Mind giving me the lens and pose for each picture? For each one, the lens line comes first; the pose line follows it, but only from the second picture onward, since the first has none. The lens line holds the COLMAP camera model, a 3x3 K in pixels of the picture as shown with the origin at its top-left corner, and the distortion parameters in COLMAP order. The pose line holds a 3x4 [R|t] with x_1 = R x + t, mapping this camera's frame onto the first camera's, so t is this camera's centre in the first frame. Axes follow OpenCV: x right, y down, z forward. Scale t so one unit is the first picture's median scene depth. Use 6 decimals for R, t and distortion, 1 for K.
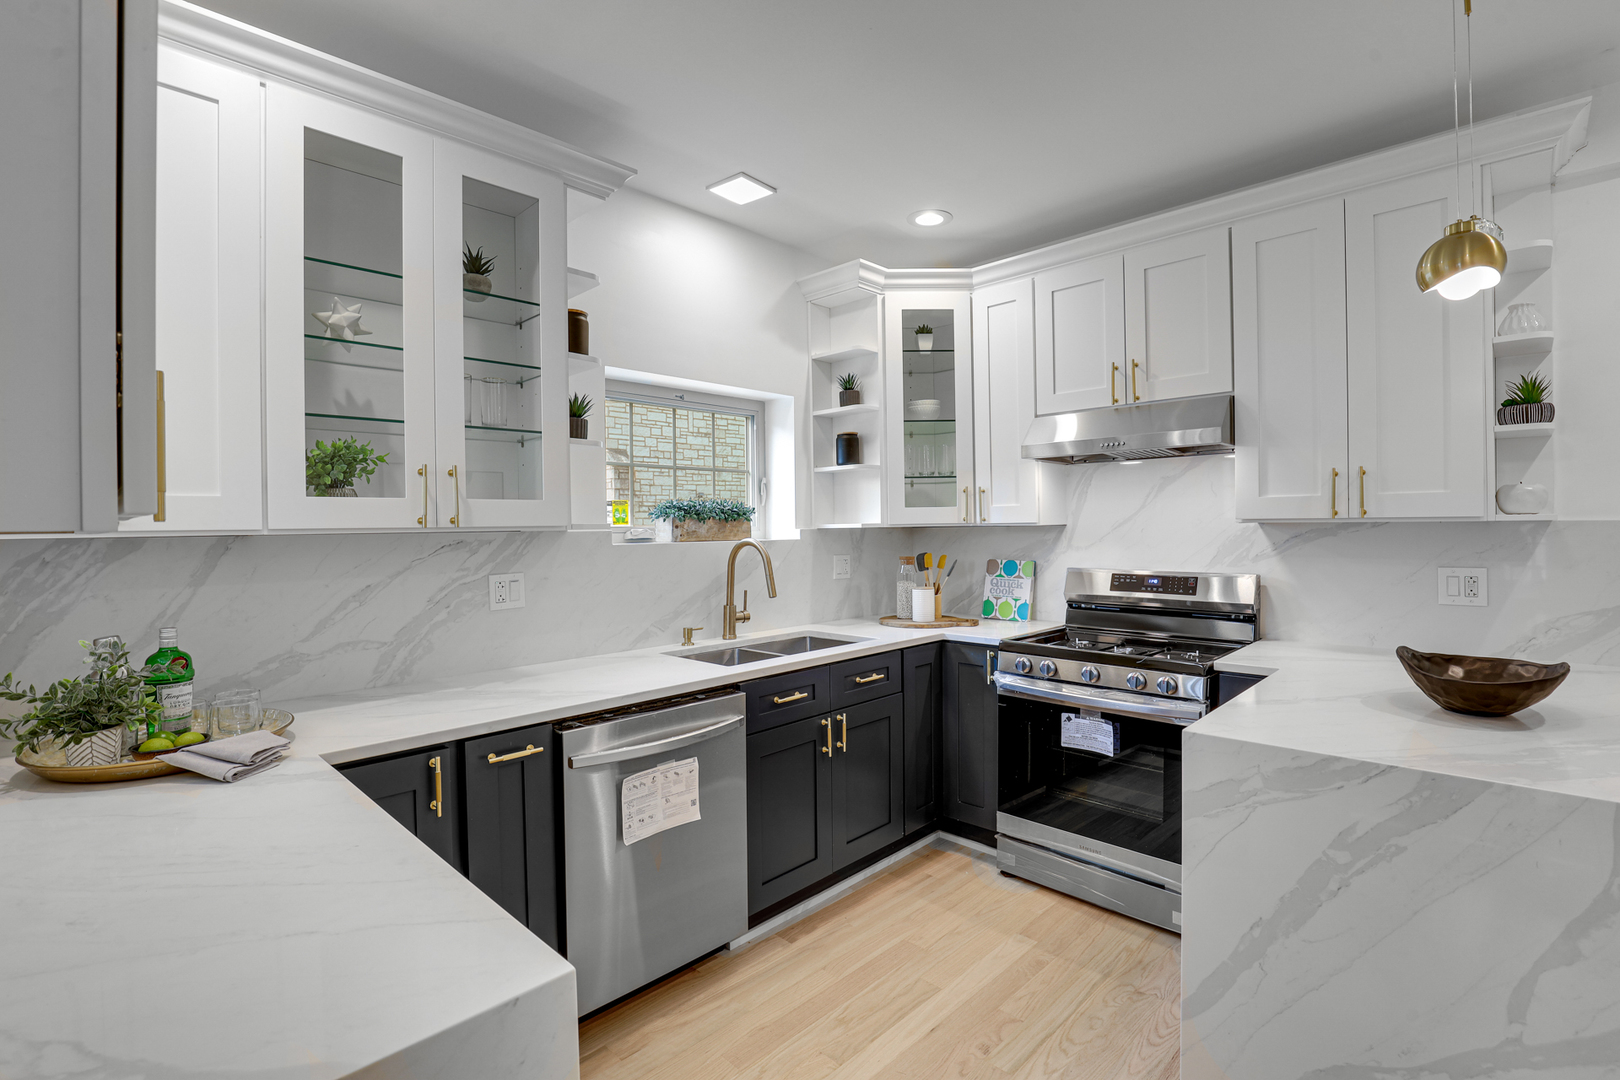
lens RADIAL K [[744.7, 0, 803.6], [0, 744.7, 520.7], [0, 0, 1]] dist [-0.025230, 0.001583]
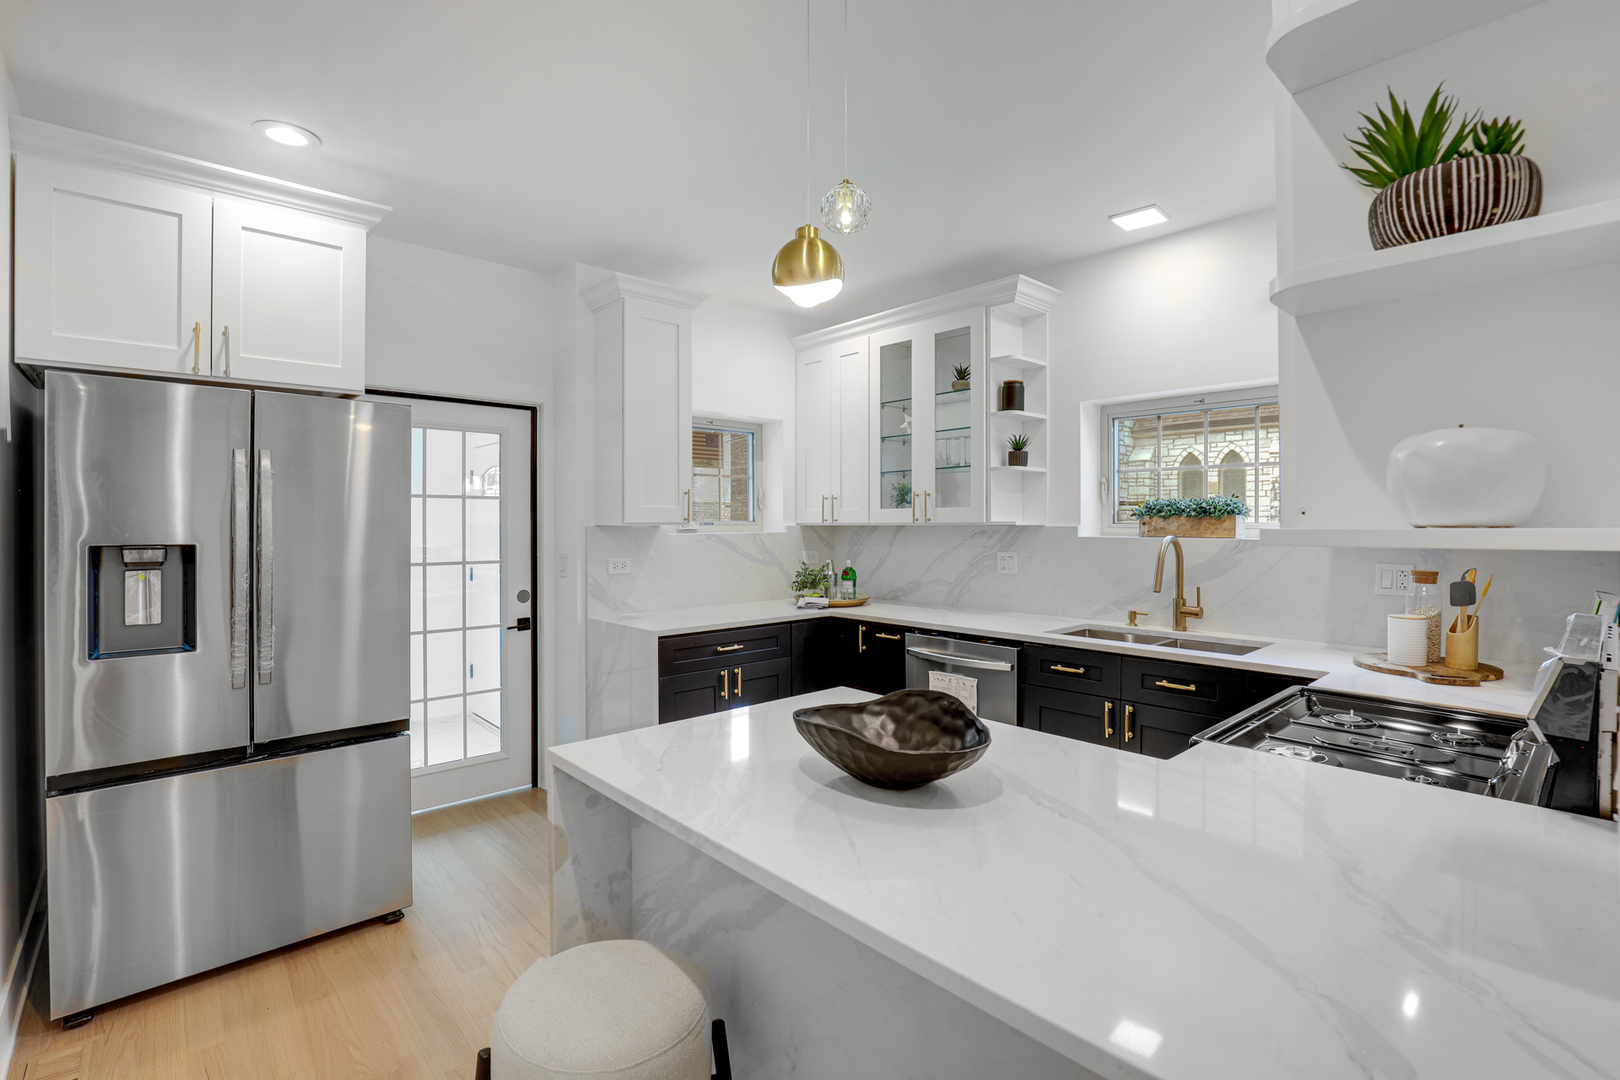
lens RADIAL K [[744.7, 0, 815.0], [0, 744.7, 515.5], [0, 0, 1]] dist [-0.025230, 0.001583]
pose [[-0.046959, 0.007642, -0.998868, 1.296498], [0.012878, 0.999892, 0.007044, -0.025084], [0.998814, -0.012532, -0.047052, 0.707680]]
